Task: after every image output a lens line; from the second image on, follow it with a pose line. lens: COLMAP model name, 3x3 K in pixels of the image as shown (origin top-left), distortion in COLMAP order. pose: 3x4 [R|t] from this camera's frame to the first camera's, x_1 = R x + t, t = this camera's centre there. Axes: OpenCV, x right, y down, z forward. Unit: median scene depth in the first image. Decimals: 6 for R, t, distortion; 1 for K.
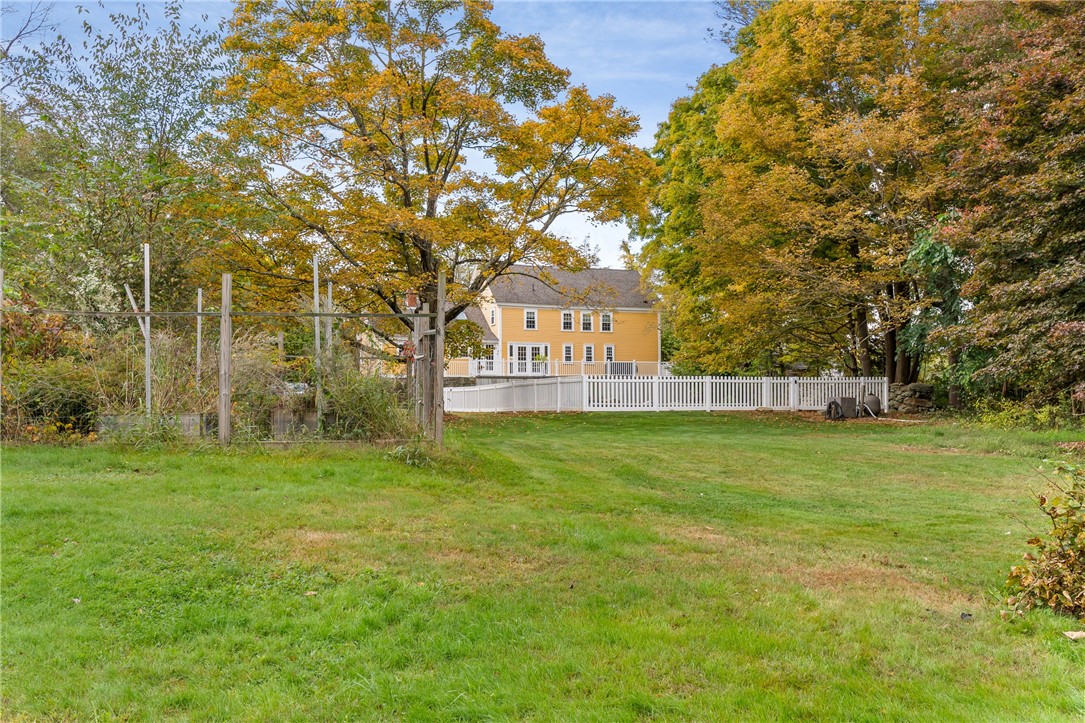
lens RADIAL K [[928.5, 0, 544.8], [0, 928.5, 400.3], [0, 0, 1]] dist [0.000619, 0.000376]
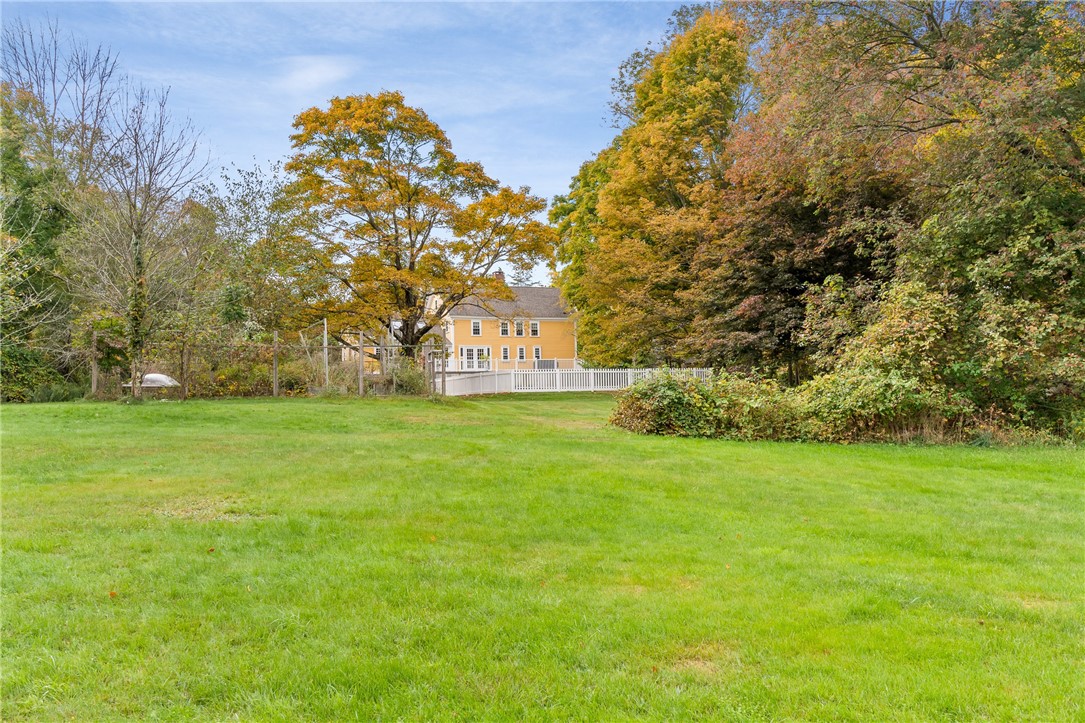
lens RADIAL K [[928.5, 0, 544.8], [0, 928.5, 400.3], [0, 0, 1]] dist [0.000619, 0.000376]
pose [[0.998121, -0.015543, 0.059265, 0.003365], [0.015300, 0.999873, 0.004544, 0.017213], [-0.059328, -0.003628, 0.998232, -0.518882]]
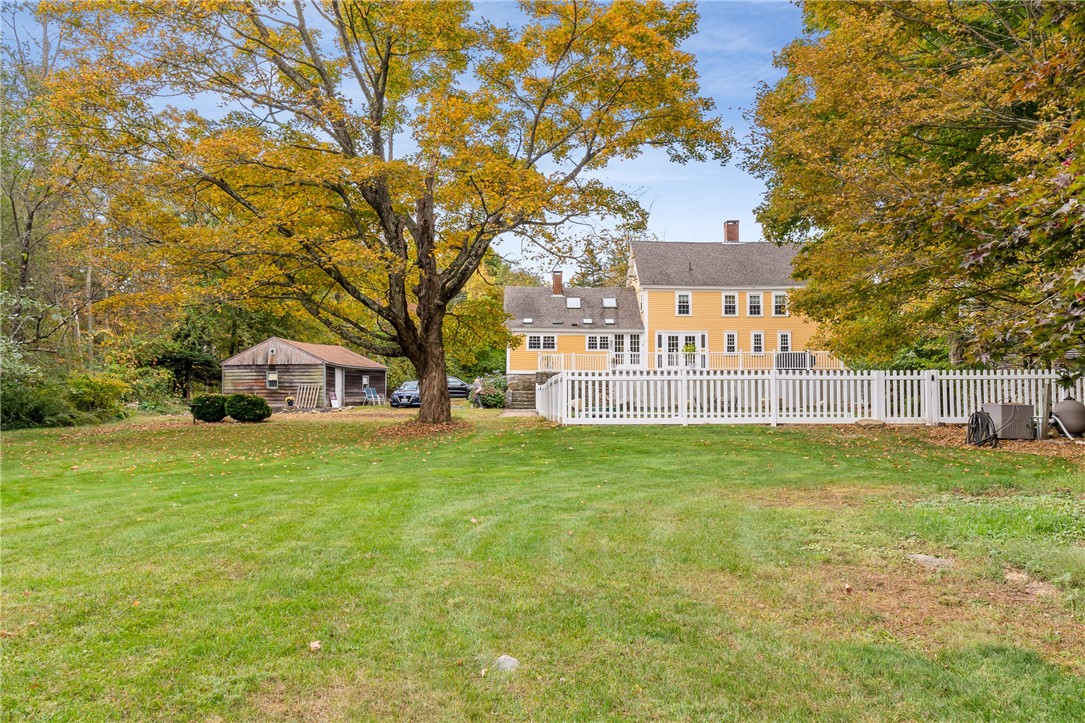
lens RADIAL K [[870.9, 0, 542.5], [0, 870.9, 361.5], [0, 0, 1]] dist [-0.003566, -0.001537]
pose [[0.944073, -0.011442, -0.329537, 0.208964], [-0.000470, 0.999350, -0.036048, -0.009522], [0.329735, 0.034187, 0.943454, 0.352764]]
